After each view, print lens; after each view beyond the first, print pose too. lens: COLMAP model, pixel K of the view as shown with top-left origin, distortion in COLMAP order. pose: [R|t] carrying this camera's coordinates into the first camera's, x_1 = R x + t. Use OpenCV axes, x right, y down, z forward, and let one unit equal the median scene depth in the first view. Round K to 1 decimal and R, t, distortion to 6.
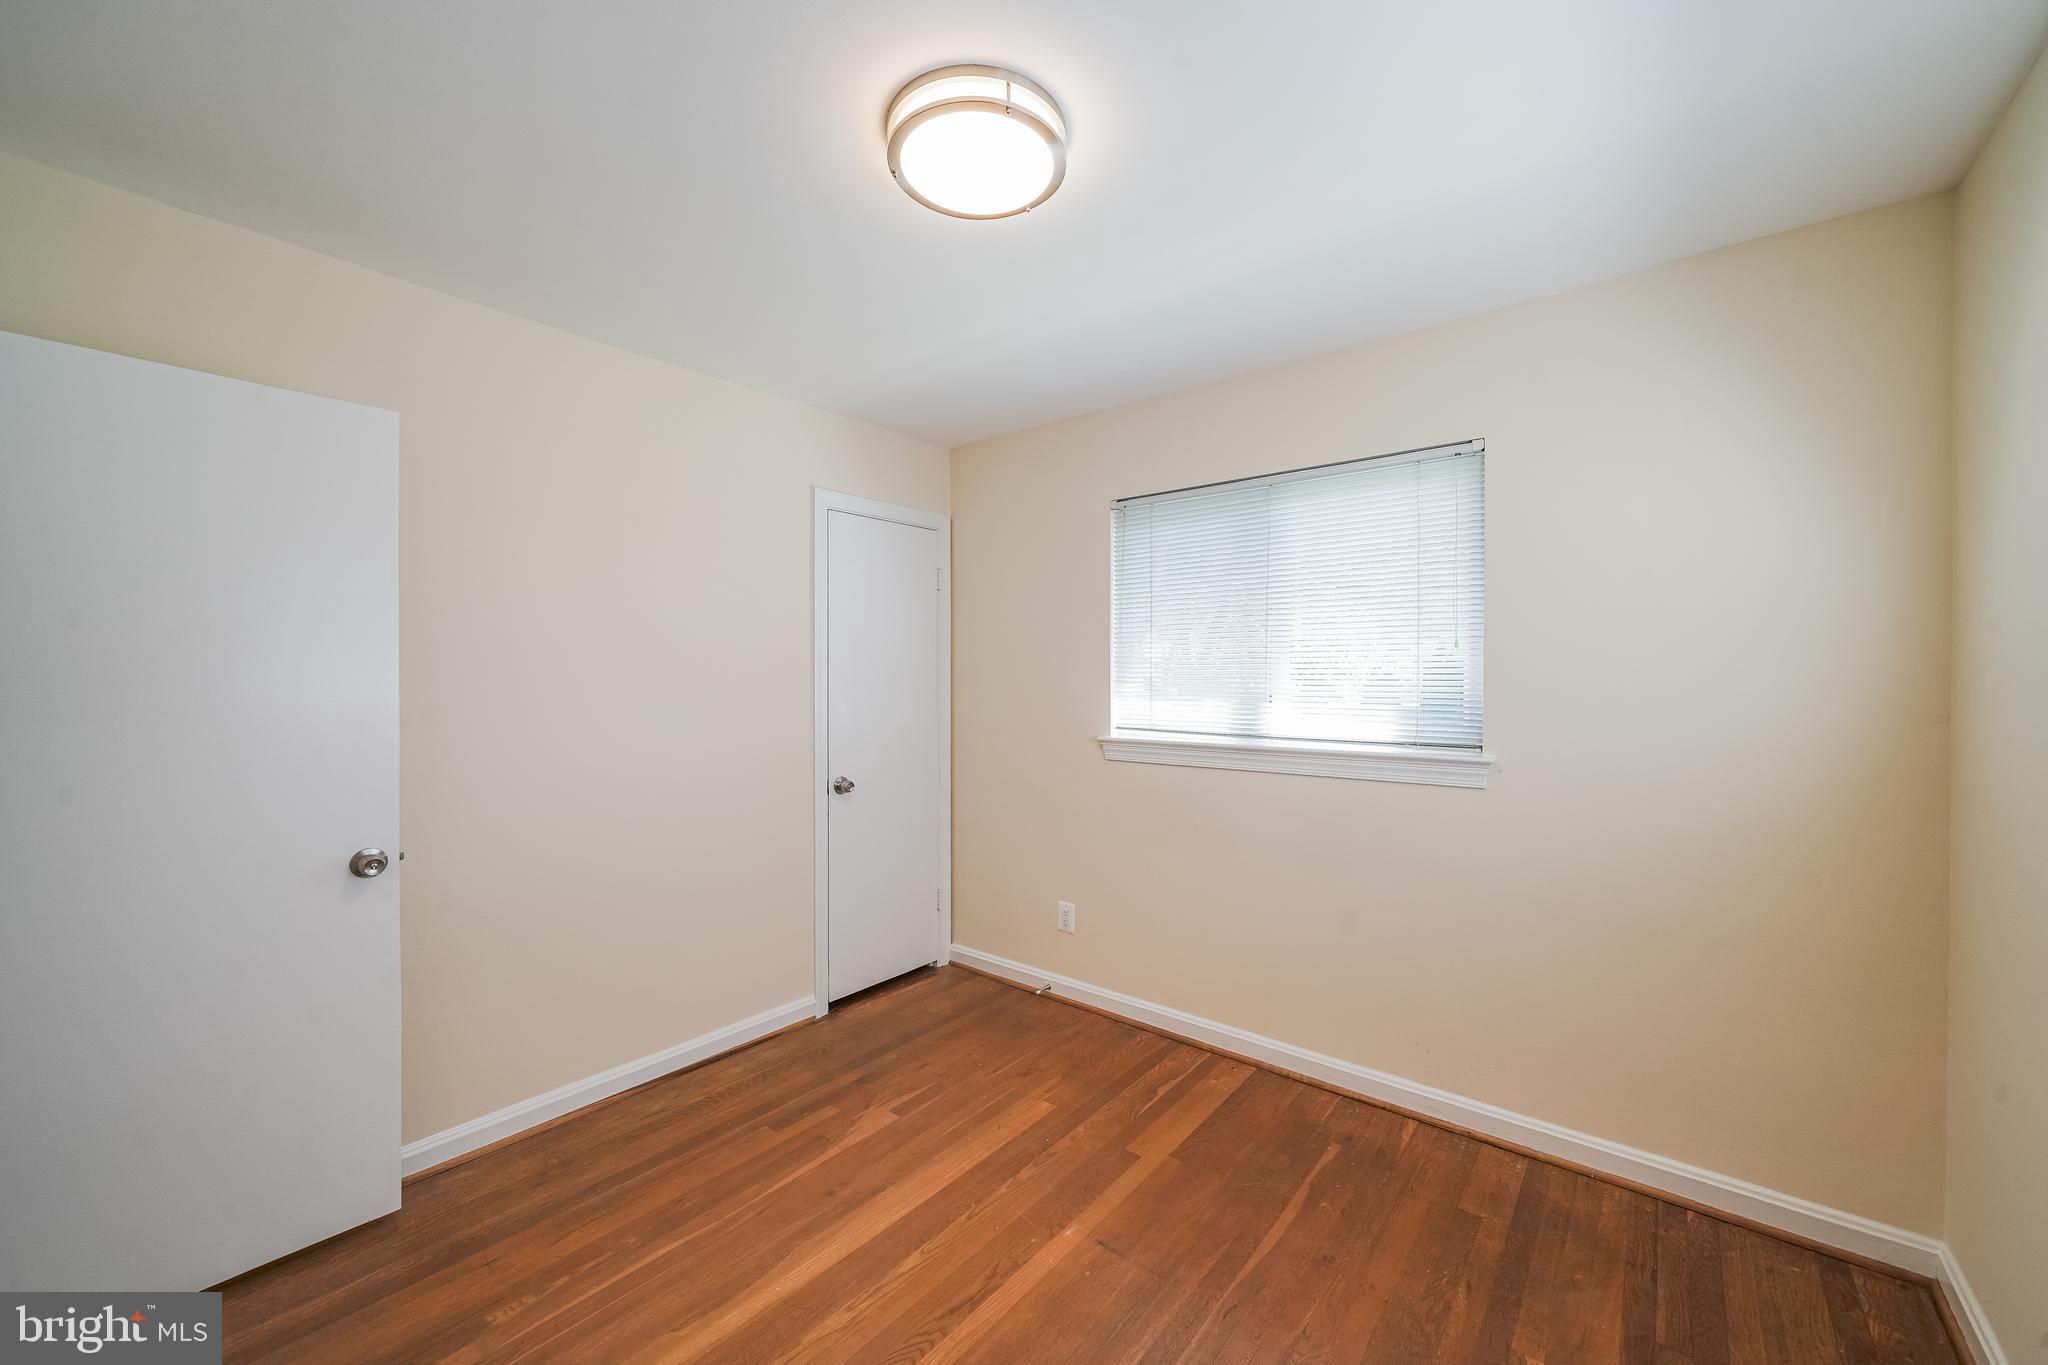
lens RADIAL K [[795.4, 0, 1026.0], [0, 795.4, 690.0], [0, 0, 1]] dist [-0.005831, 0.000247]
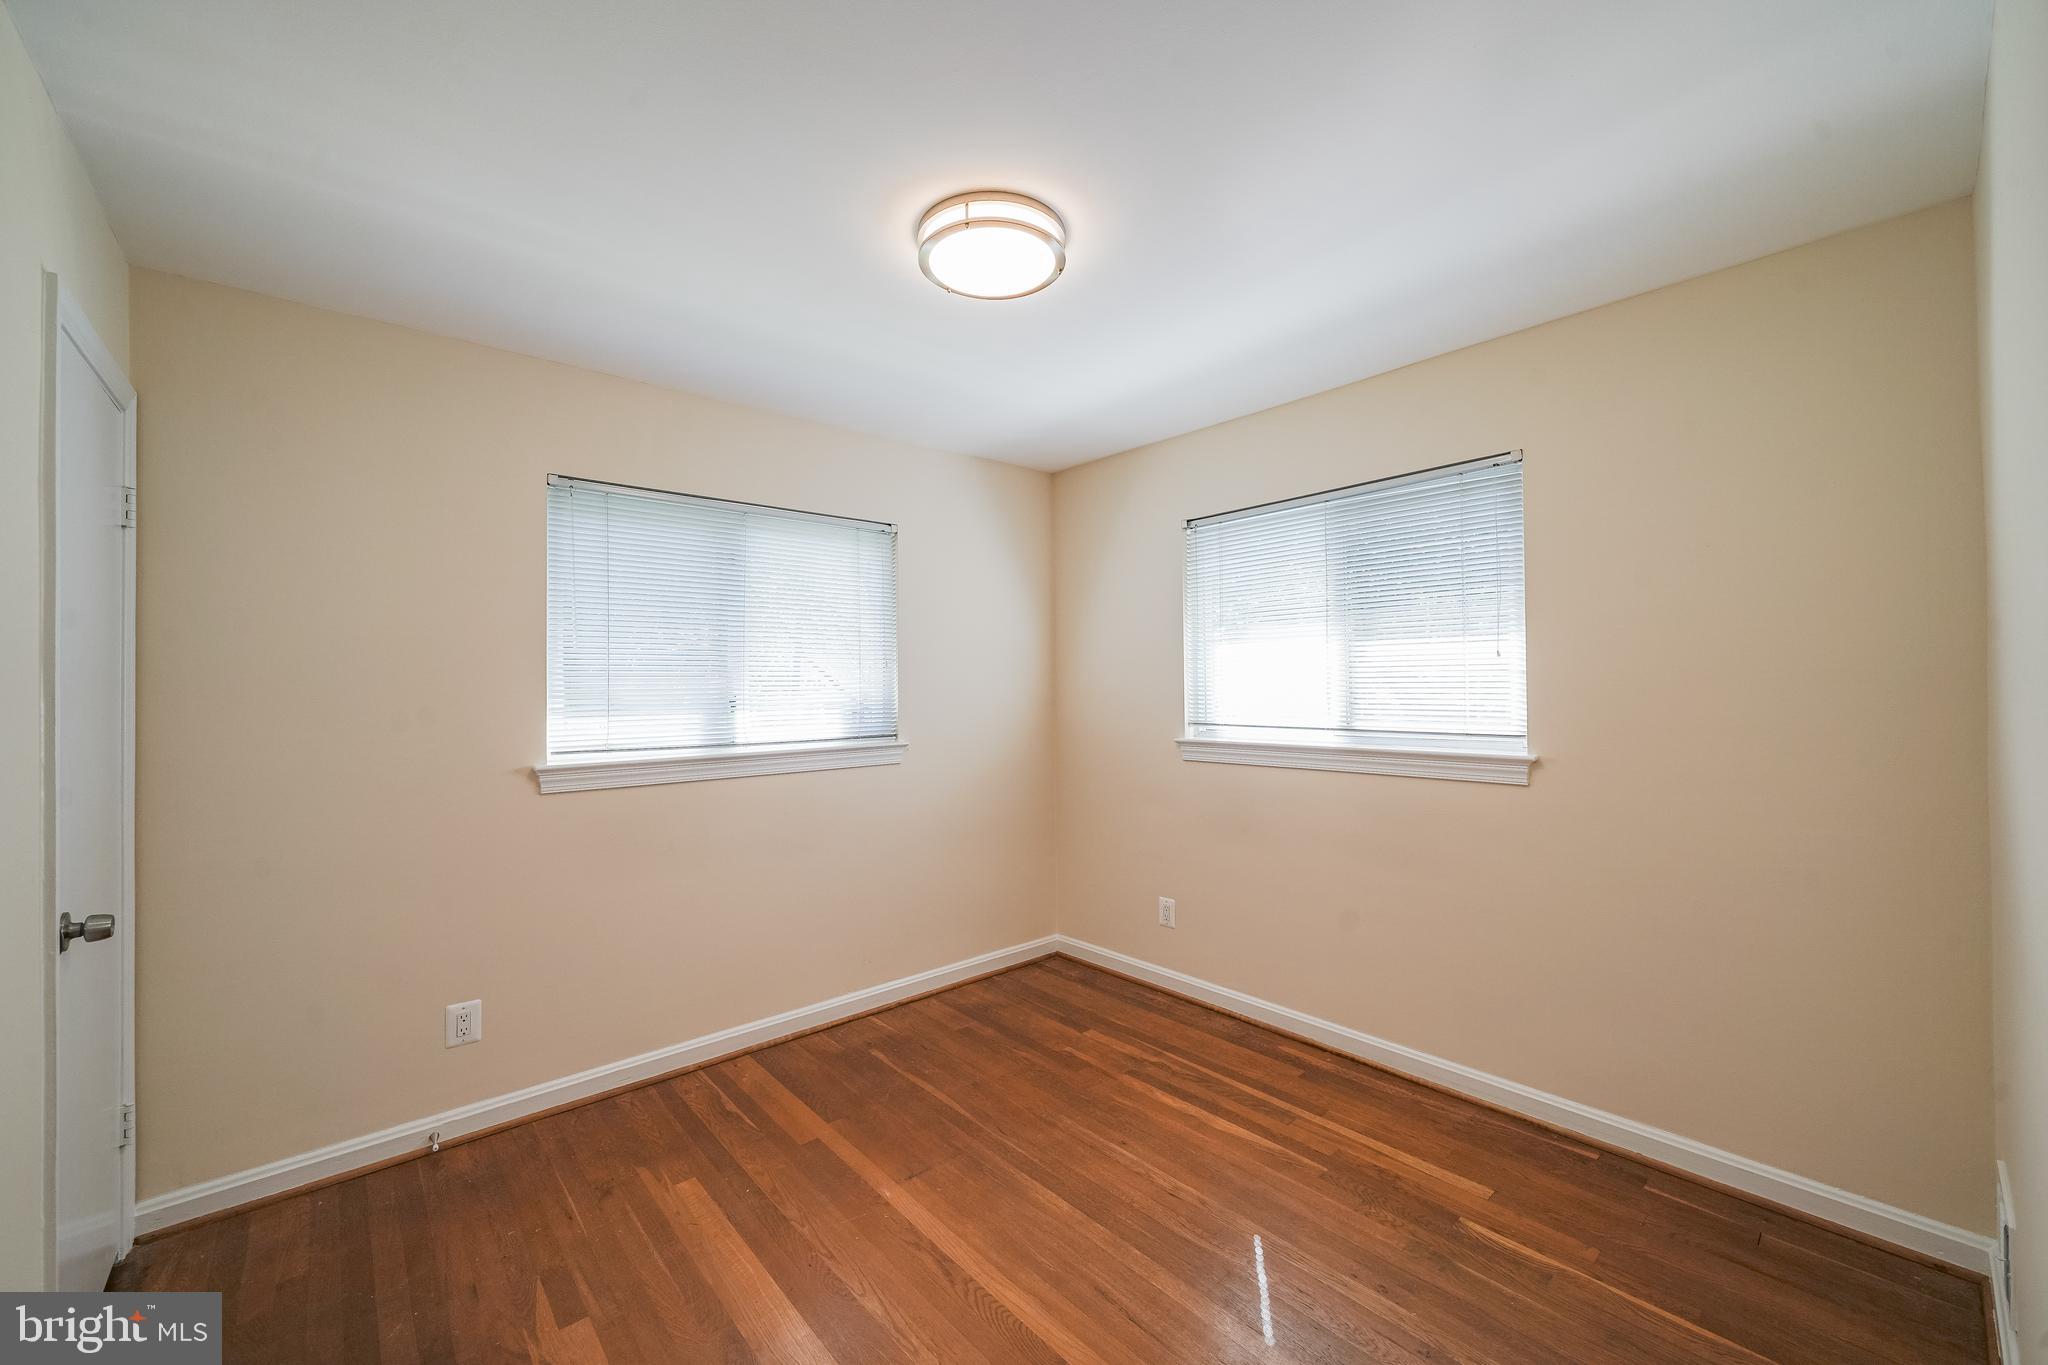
lens RADIAL K [[795.4, 0, 1058.0], [0, 795.4, 692.3], [0, 0, 1]] dist [-0.005831, 0.000247]
pose [[0.135187, -0.008384, 0.990785, -0.809411], [0.030772, 0.999517, 0.004259, -0.003613], [-0.990342, 0.029912, 0.135380, 0.488431]]
